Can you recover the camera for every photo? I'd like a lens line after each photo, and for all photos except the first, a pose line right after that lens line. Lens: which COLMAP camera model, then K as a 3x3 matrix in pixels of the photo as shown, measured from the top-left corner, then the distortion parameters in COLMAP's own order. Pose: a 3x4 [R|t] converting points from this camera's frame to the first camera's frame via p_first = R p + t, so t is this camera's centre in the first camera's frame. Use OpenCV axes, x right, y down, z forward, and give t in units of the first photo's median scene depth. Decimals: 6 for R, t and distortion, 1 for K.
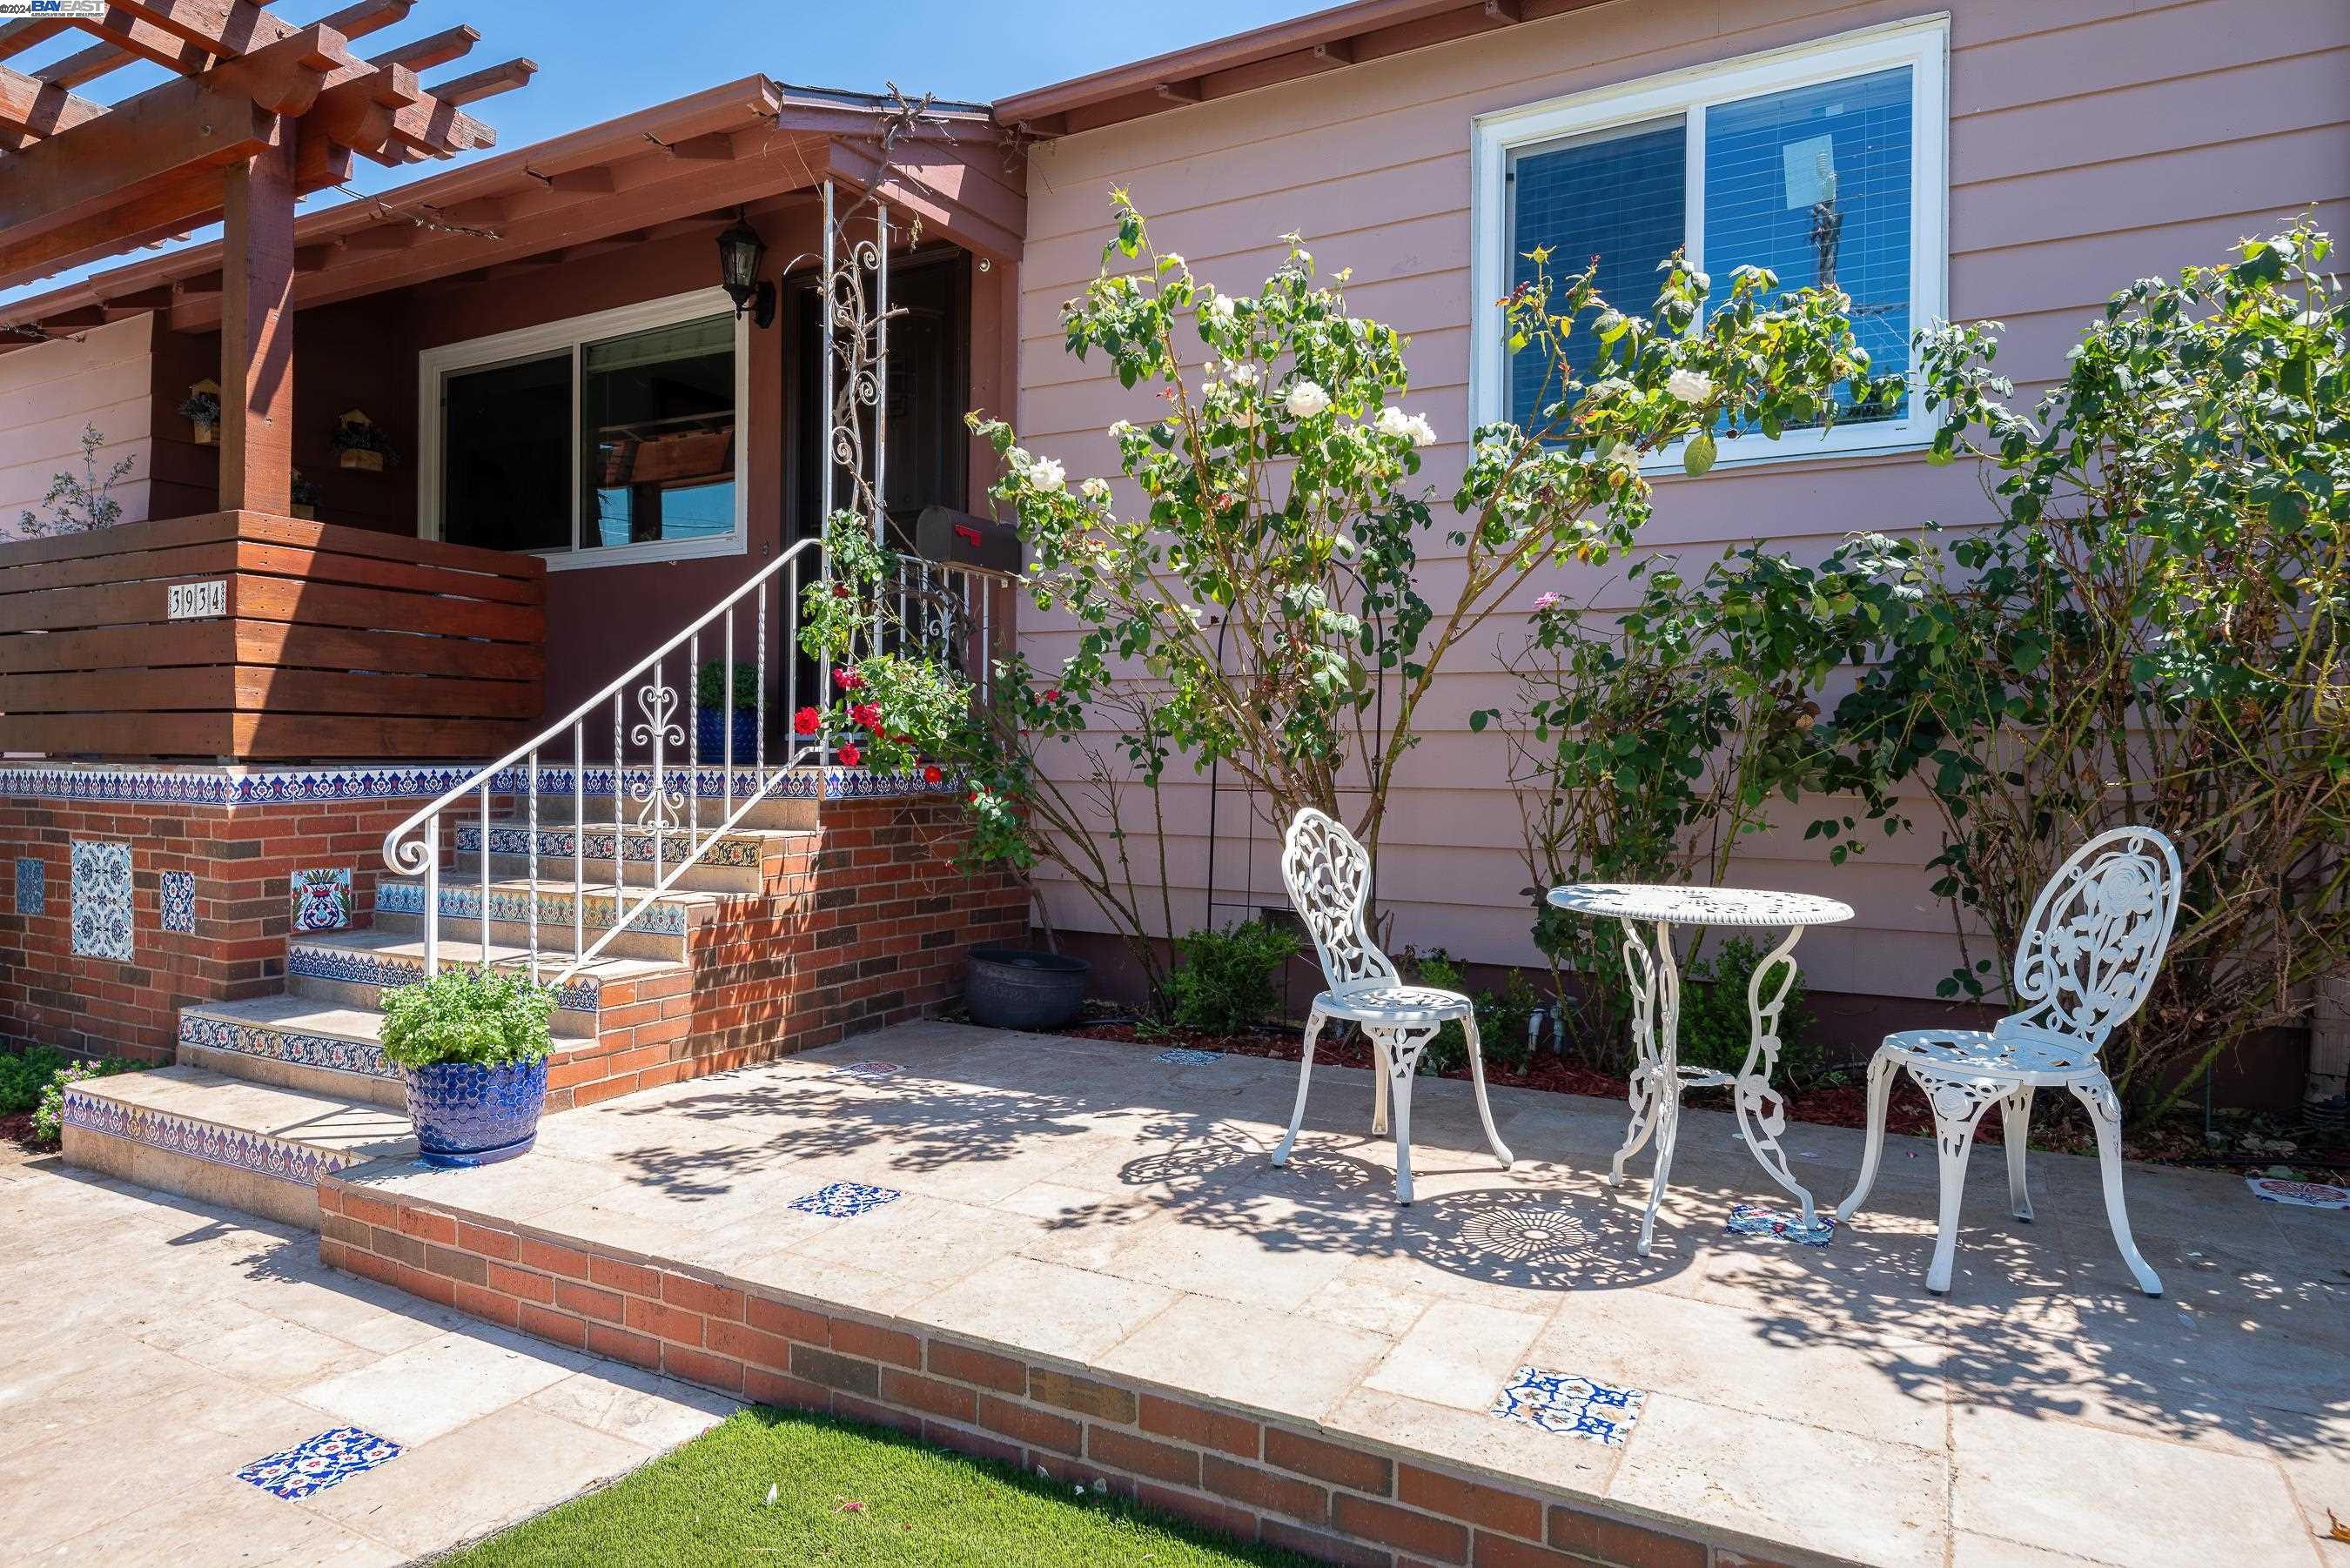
lens RADIAL K [[1423.4, 0, 1175.0], [0, 1423.4, 784.0], [0, 0, 1]] dist [-0.001973, -0.001667]
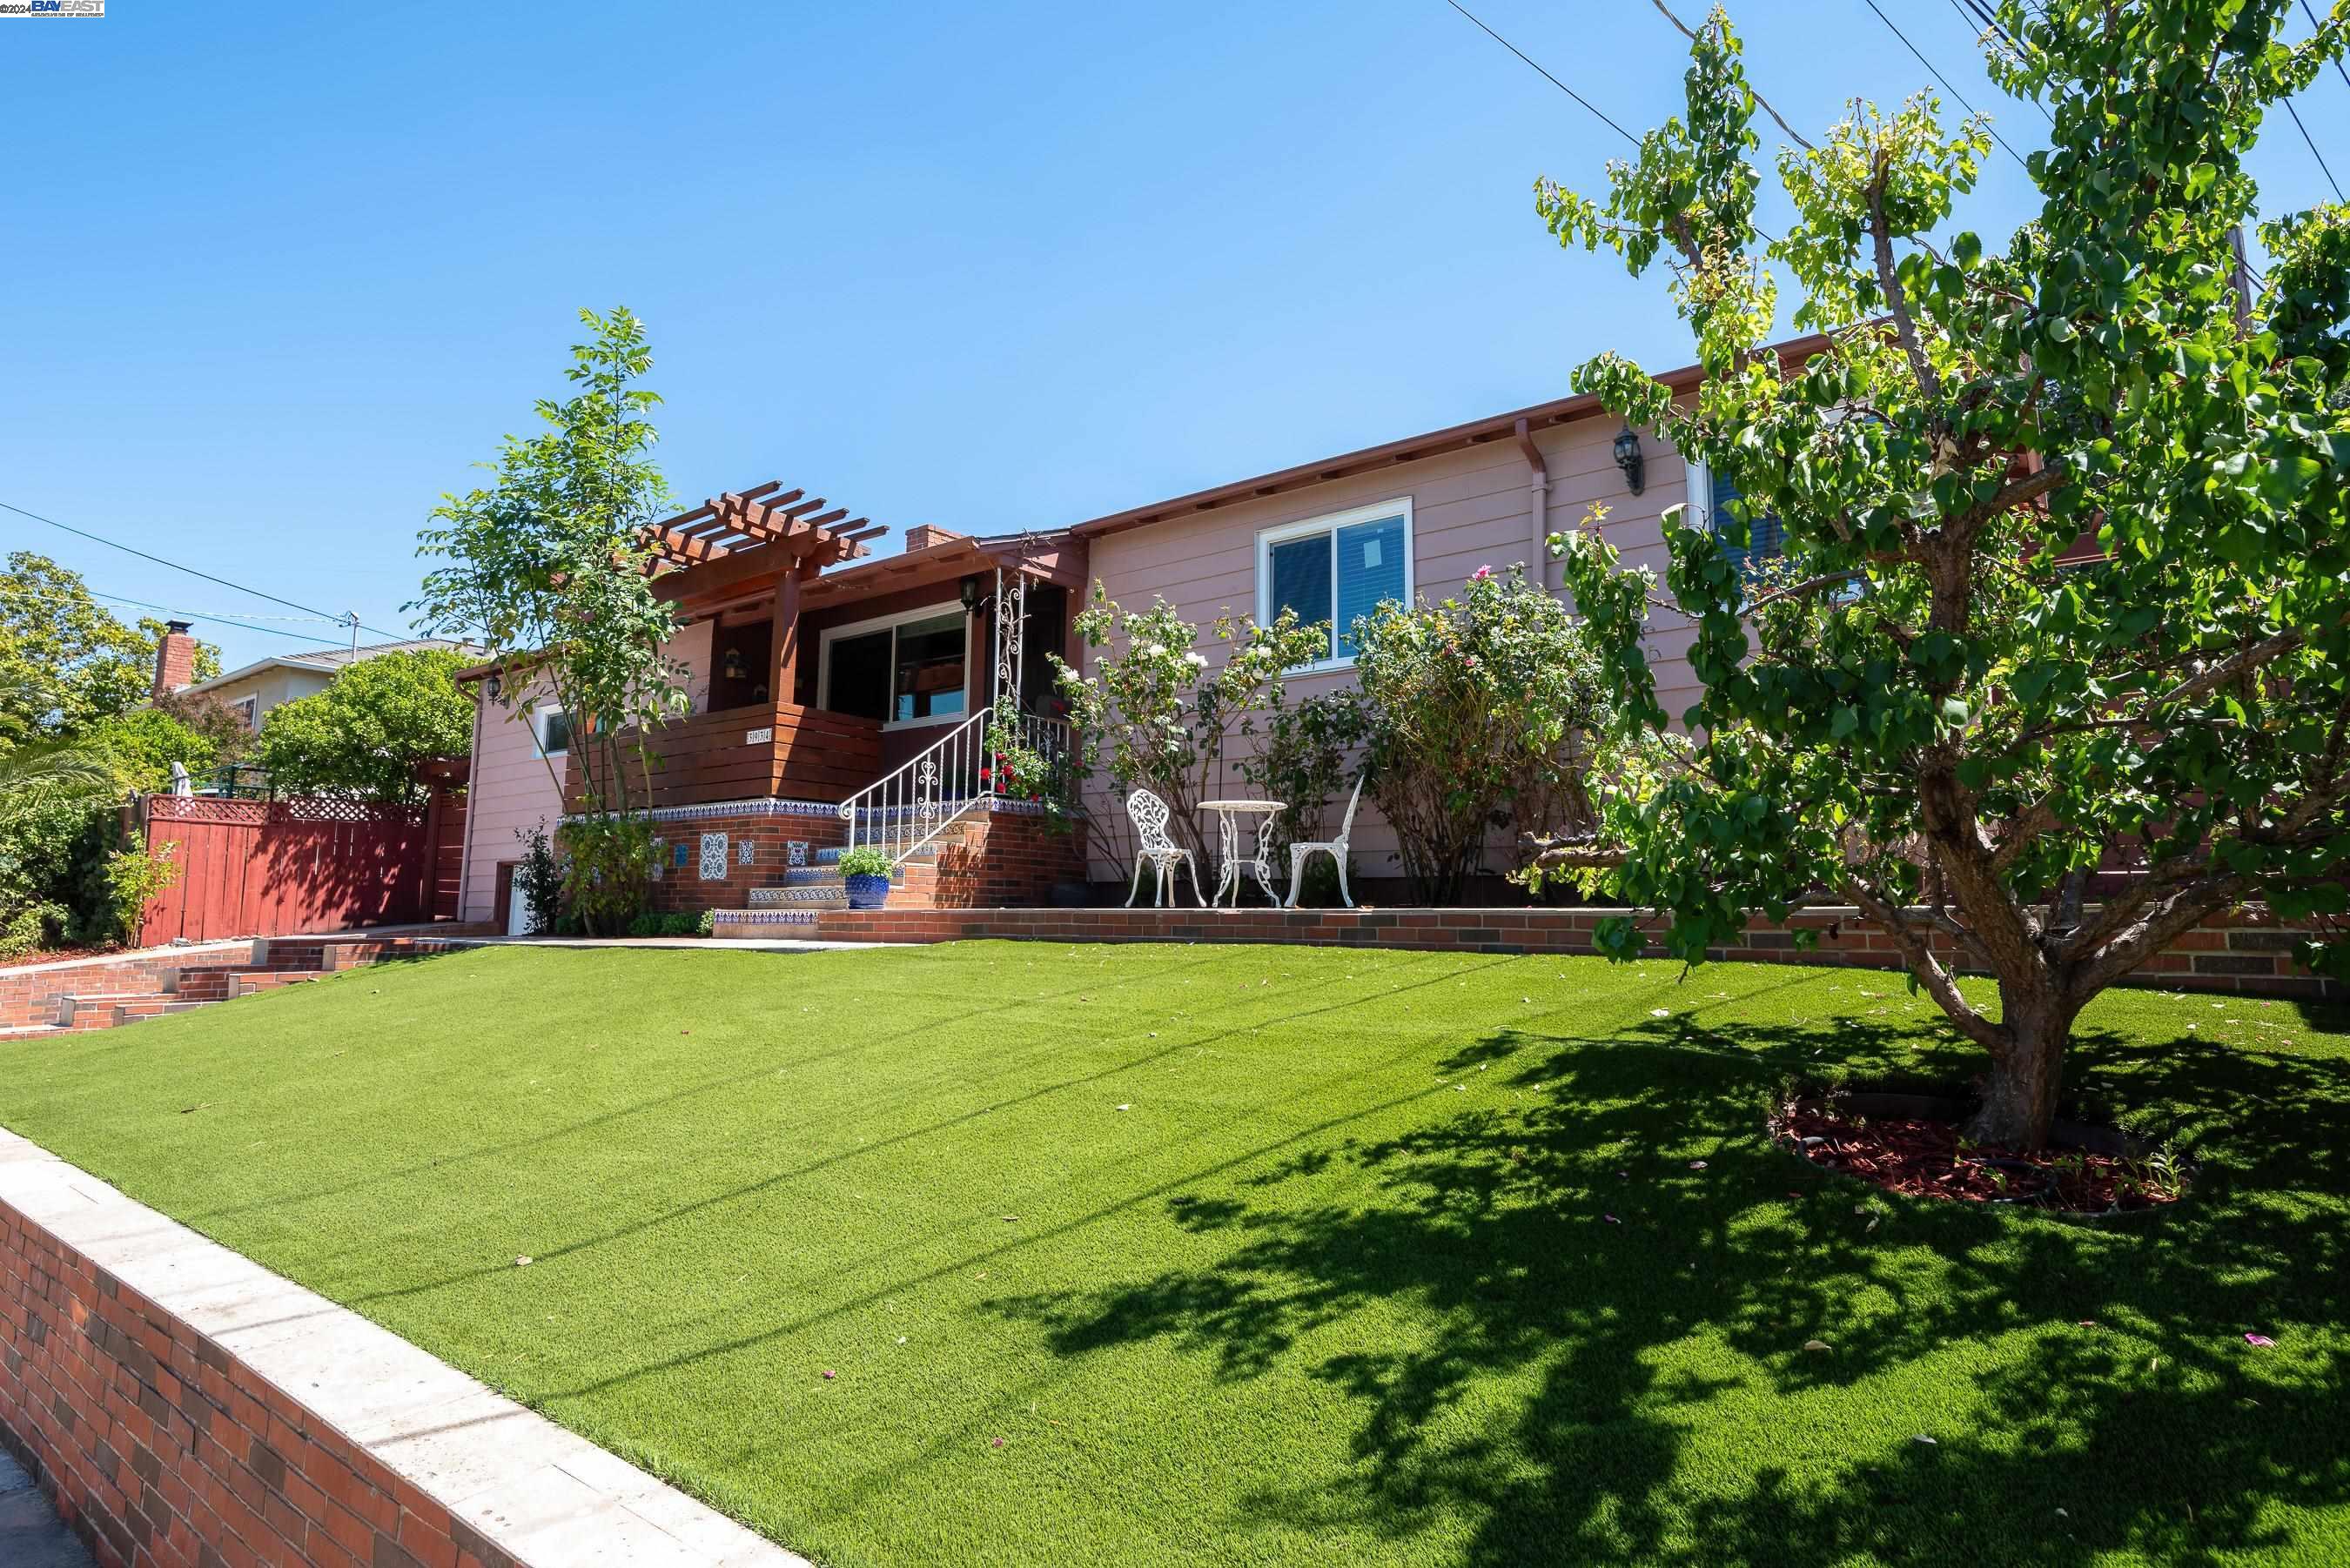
lens RADIAL K [[1224.0, 0, 1169.5], [0, 1224.0, 775.1], [0, 0, 1]] dist [-0.022922, -0.000021]
pose [[0.989172, -0.017132, -0.145760, 0.362282], [-0.003060, 0.990539, -0.137196, 0.234249], [0.146731, 0.136156, 0.979761, -1.022015]]
